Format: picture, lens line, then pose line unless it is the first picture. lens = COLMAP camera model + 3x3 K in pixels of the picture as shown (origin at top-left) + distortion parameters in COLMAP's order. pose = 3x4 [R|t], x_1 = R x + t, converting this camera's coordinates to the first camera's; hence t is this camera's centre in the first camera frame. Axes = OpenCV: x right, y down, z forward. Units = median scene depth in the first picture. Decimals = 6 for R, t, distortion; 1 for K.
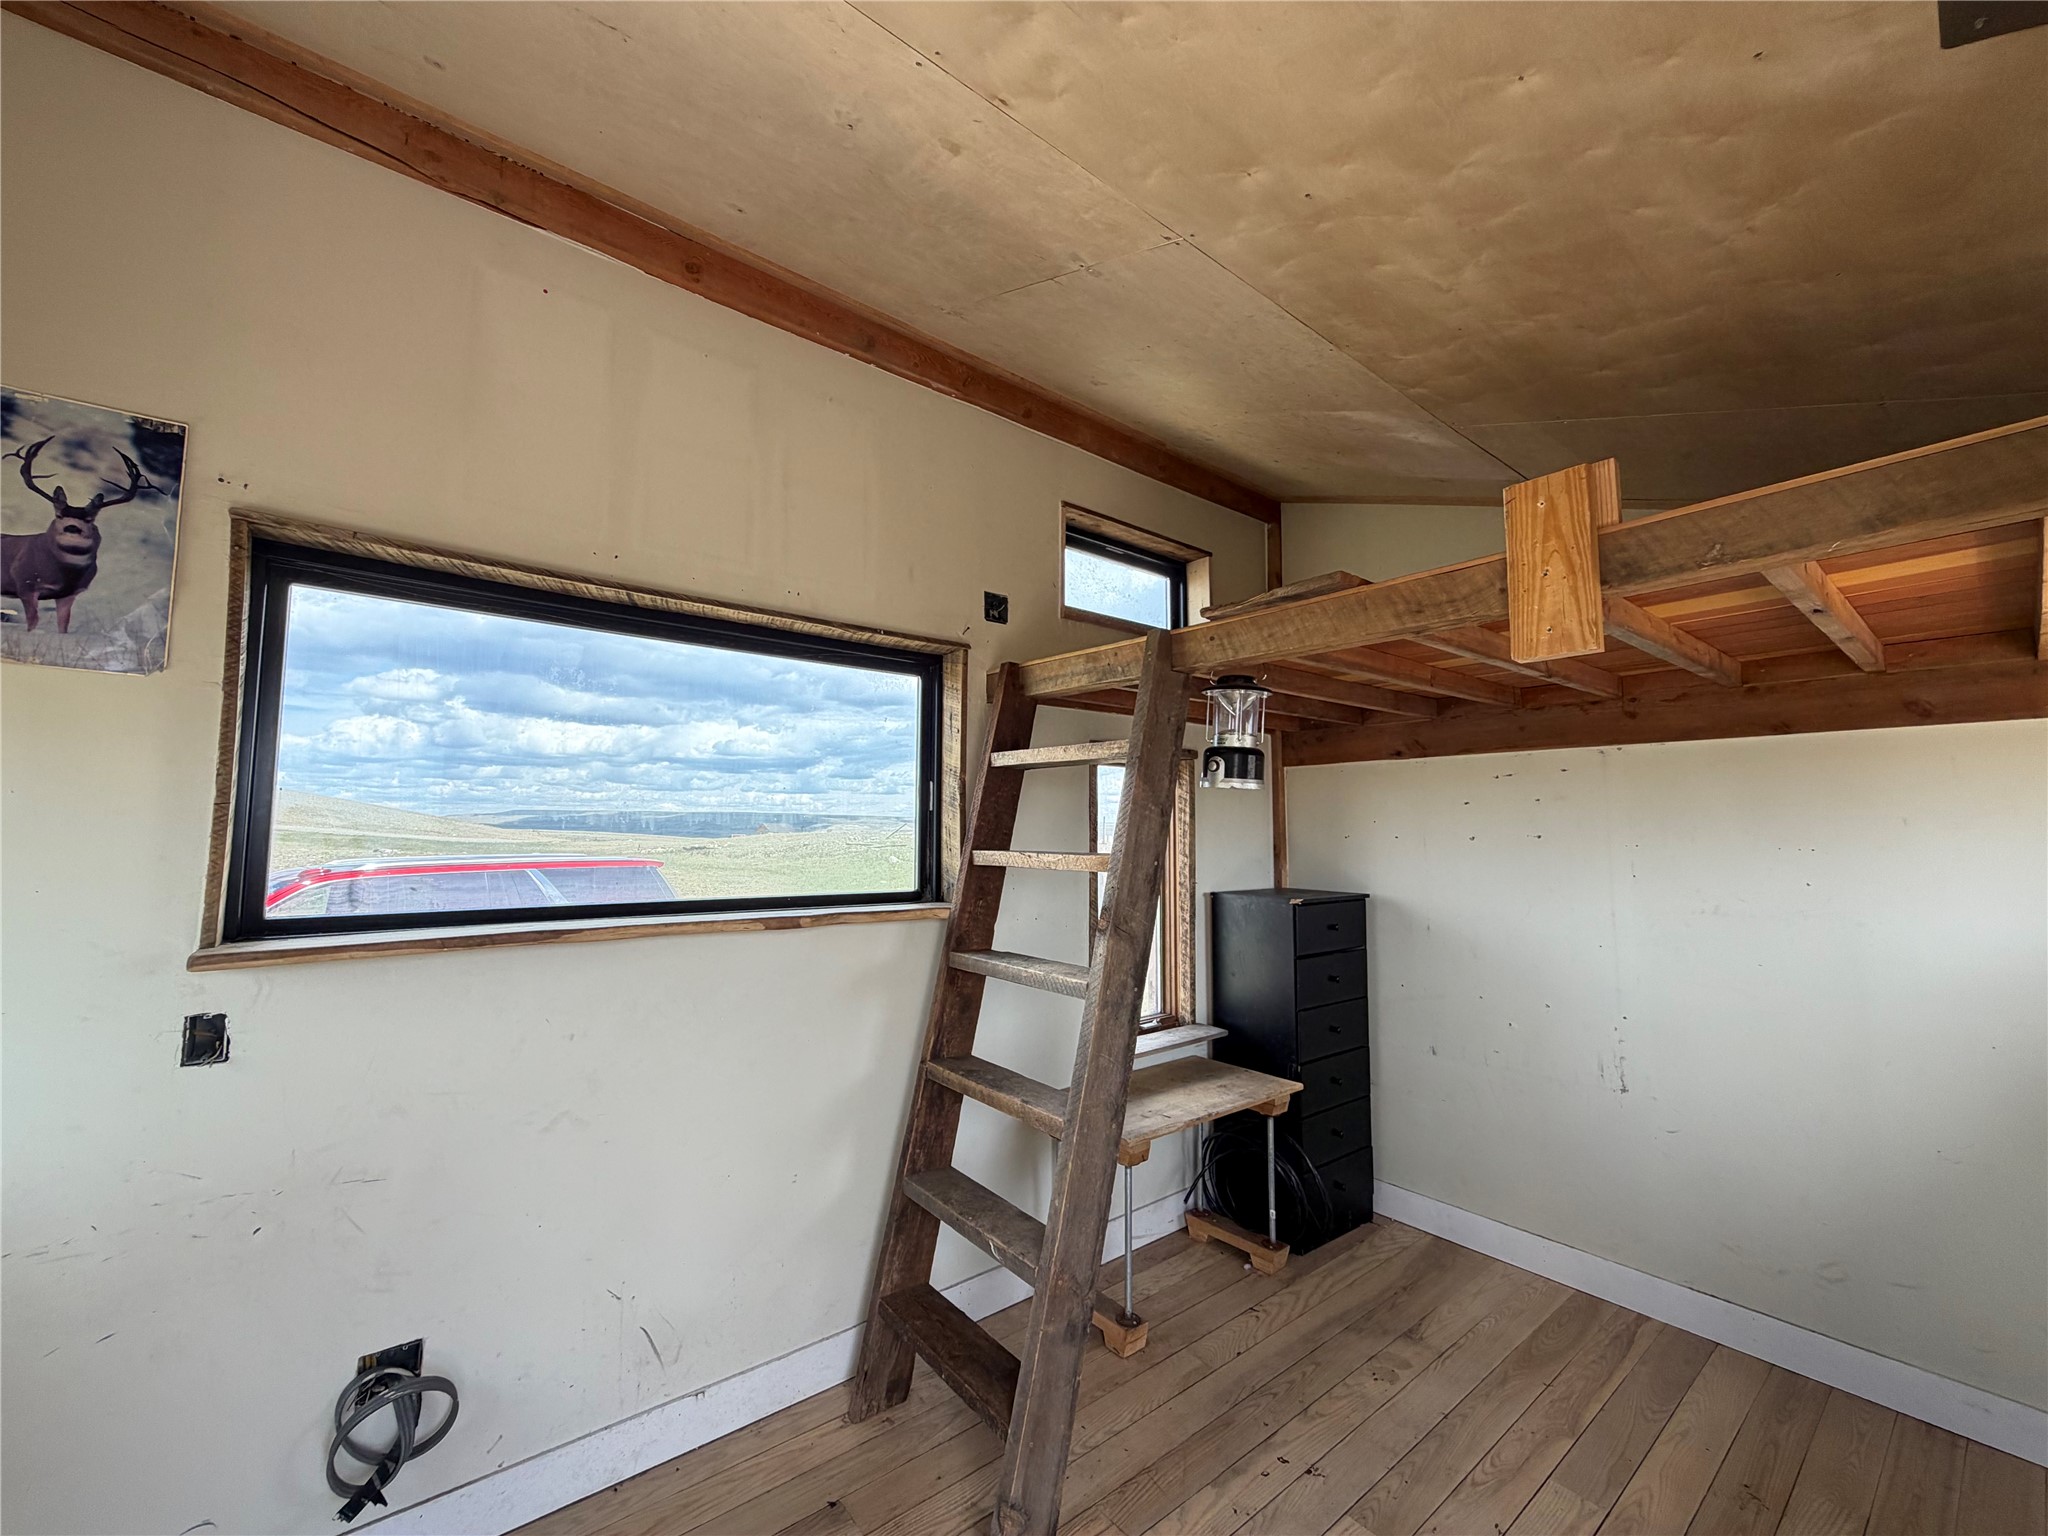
lens RADIAL K [[817.3, 0, 1016.6], [0, 817.3, 767.8], [0, 0, 1]] dist [0.003068, -0.000080]
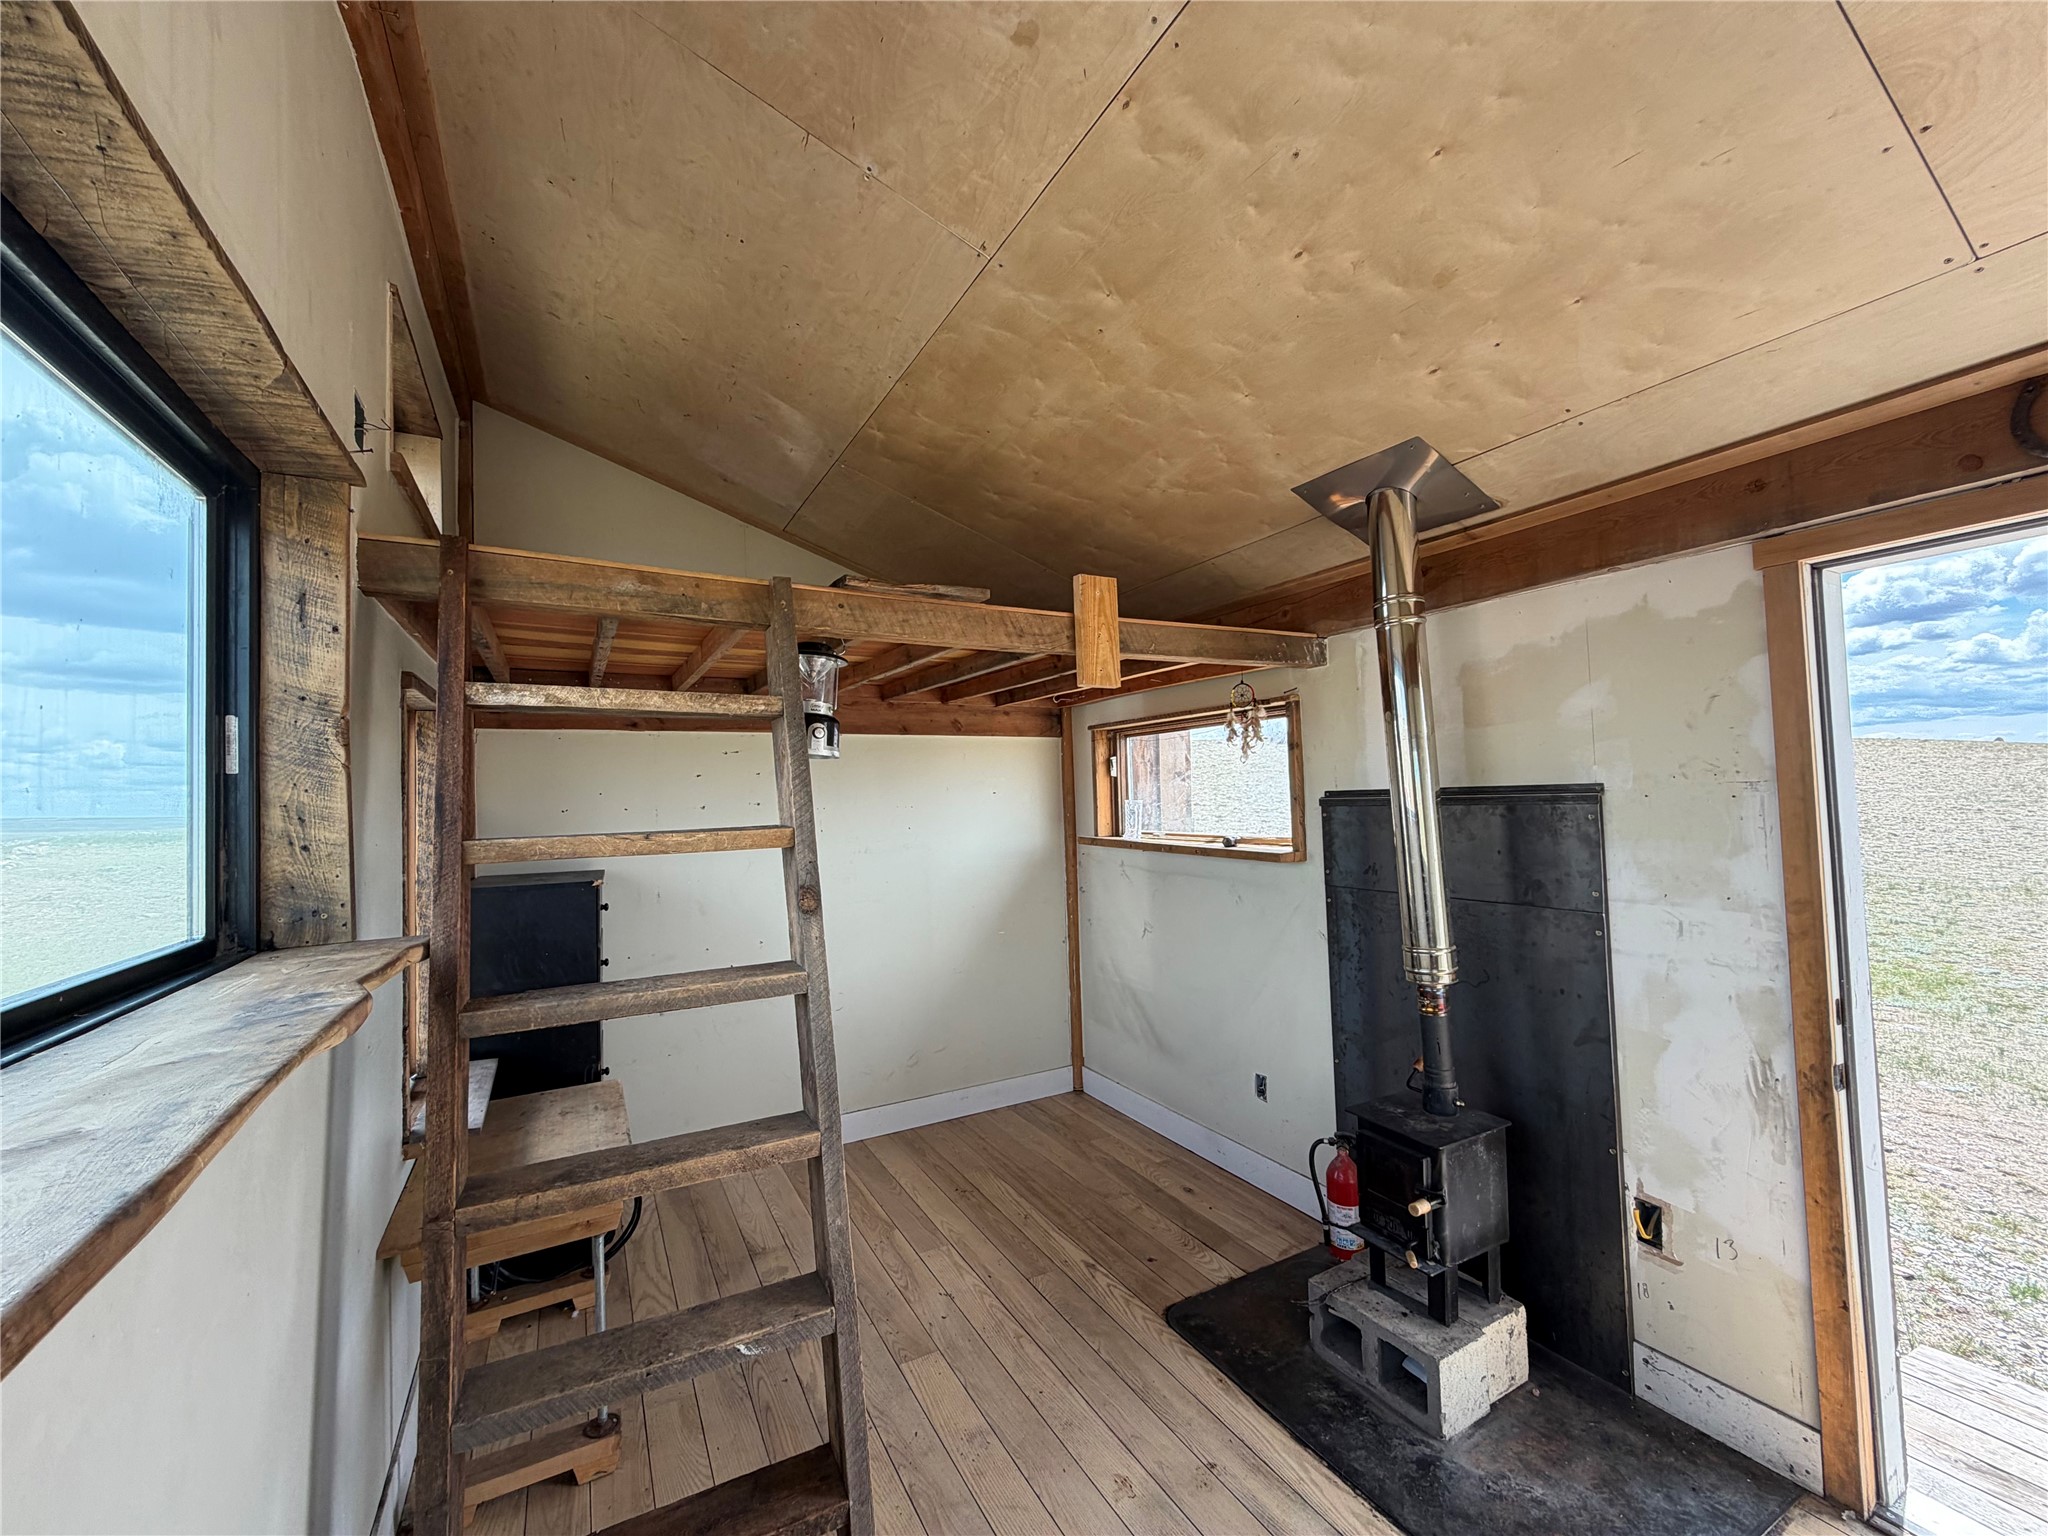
lens RADIAL K [[816.8, 0, 1018.1], [0, 816.8, 765.1], [0, 0, 1]] dist [-0.001088, -0.000485]
pose [[0.175633, 0.027144, 0.984081, -0.739576], [-0.050055, 0.998573, -0.018610, 0.046408], [-0.983182, -0.045989, 0.176741, 0.636135]]
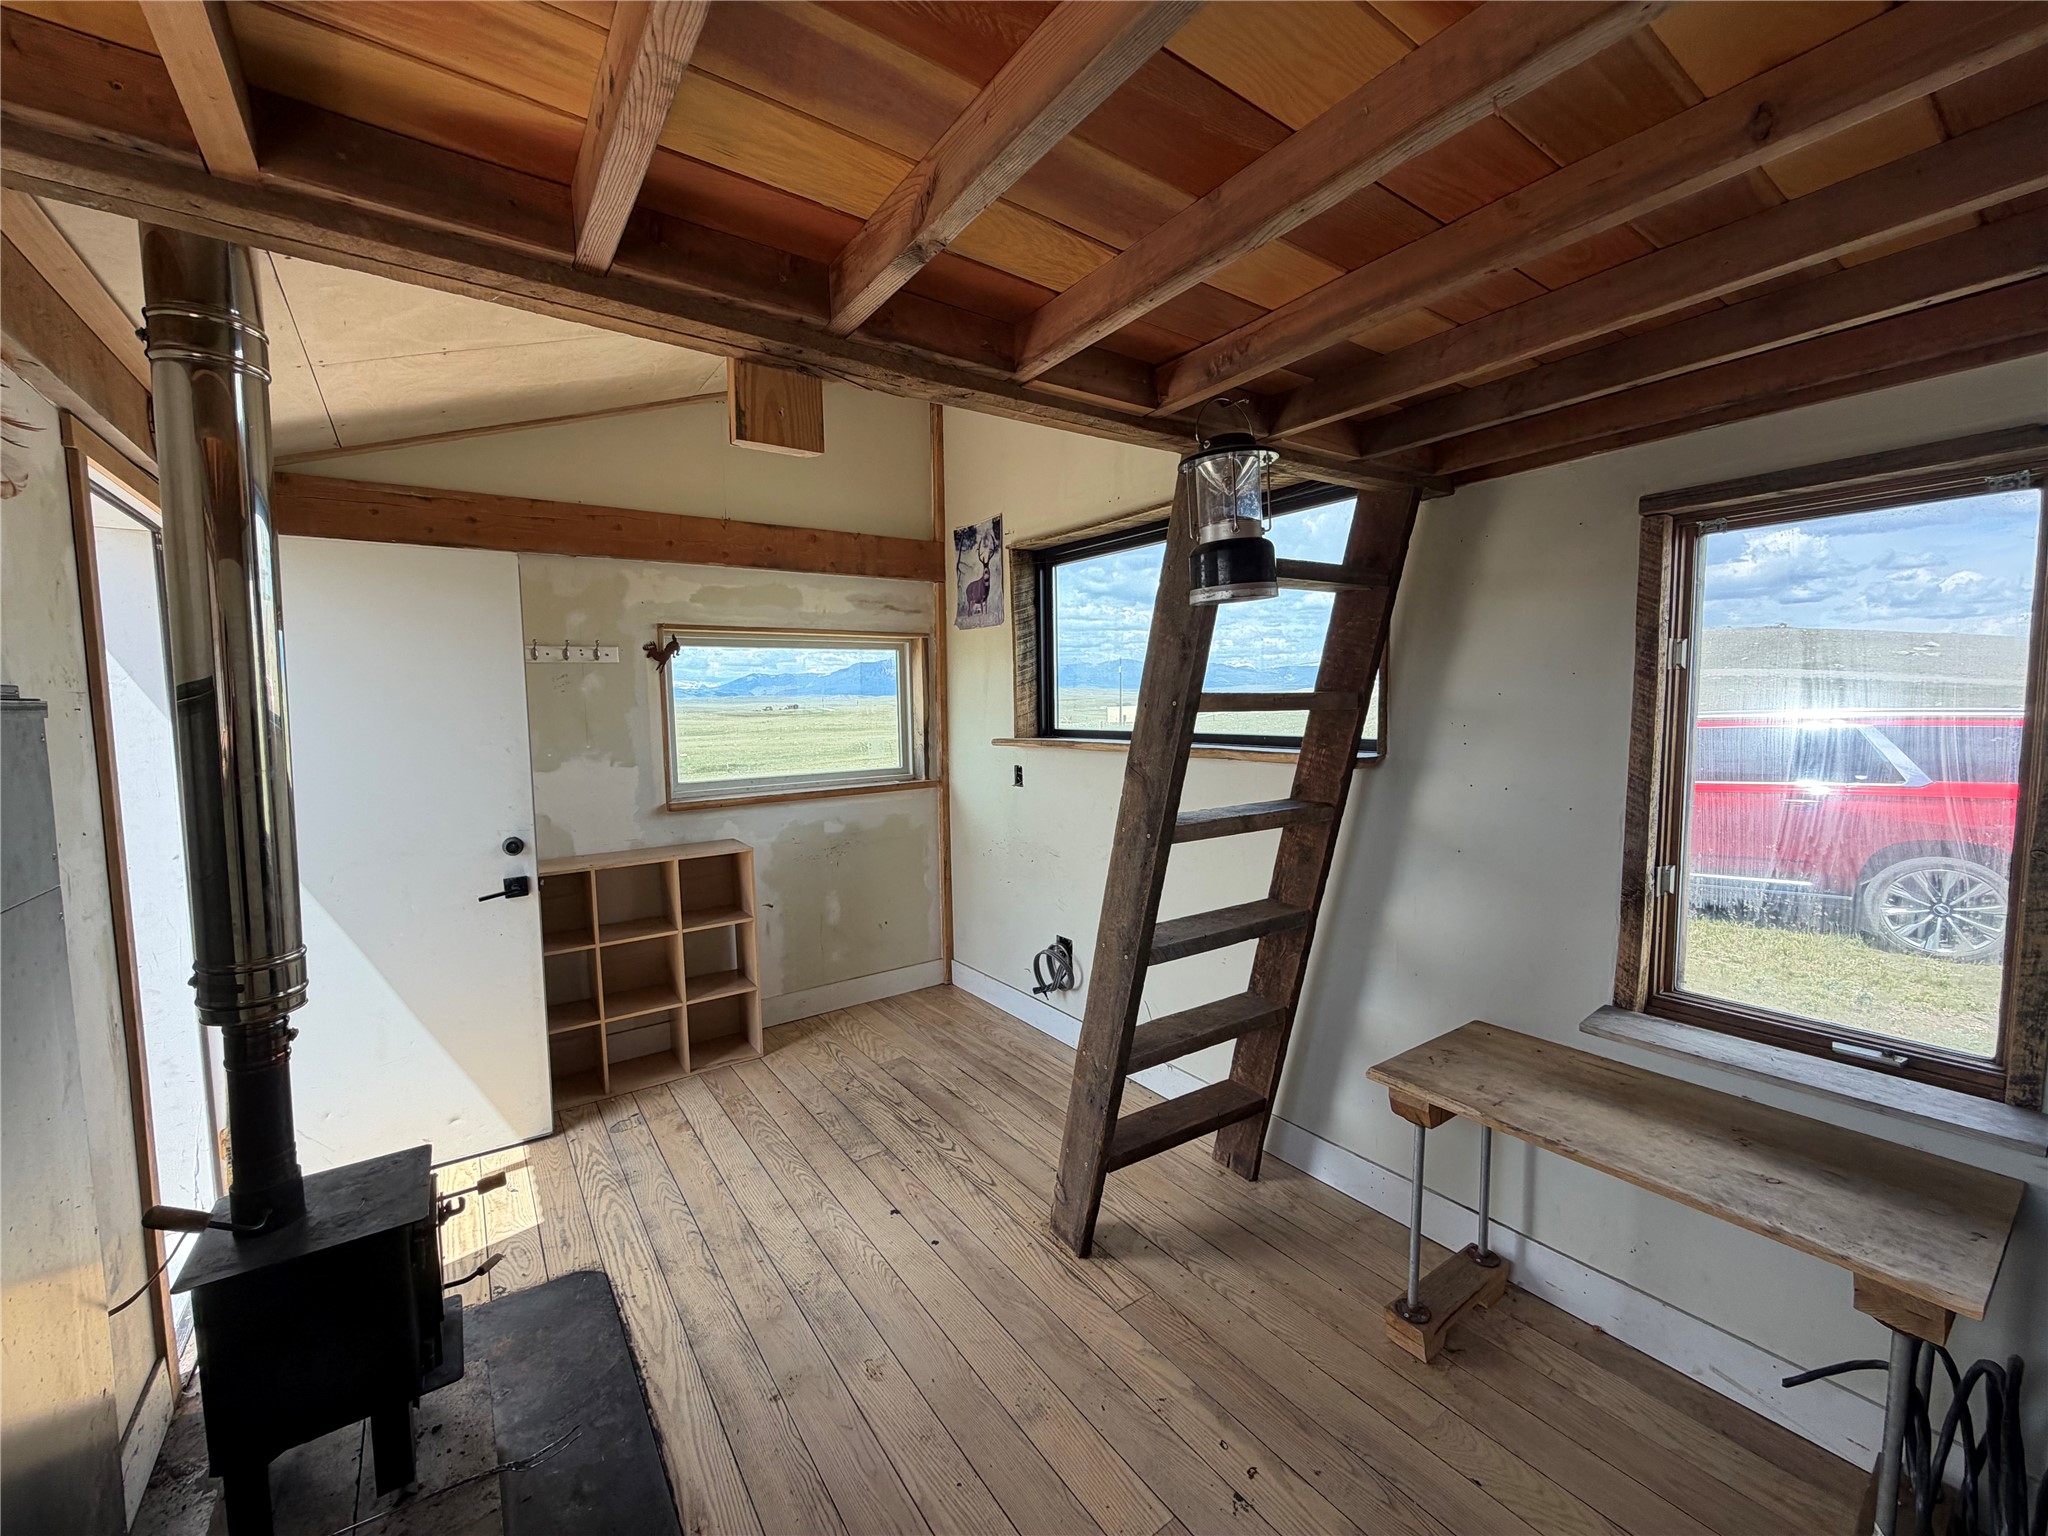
lens RADIAL K [[817.3, 0, 1016.6], [0, 817.3, 767.8], [0, 0, 1]] dist [0.003068, -0.000080]
pose [[-0.061501, 0.077330, -0.995107, 1.109579], [0.097627, 0.992680, 0.071108, 0.111994], [0.993321, -0.092776, -0.068600, 0.936913]]
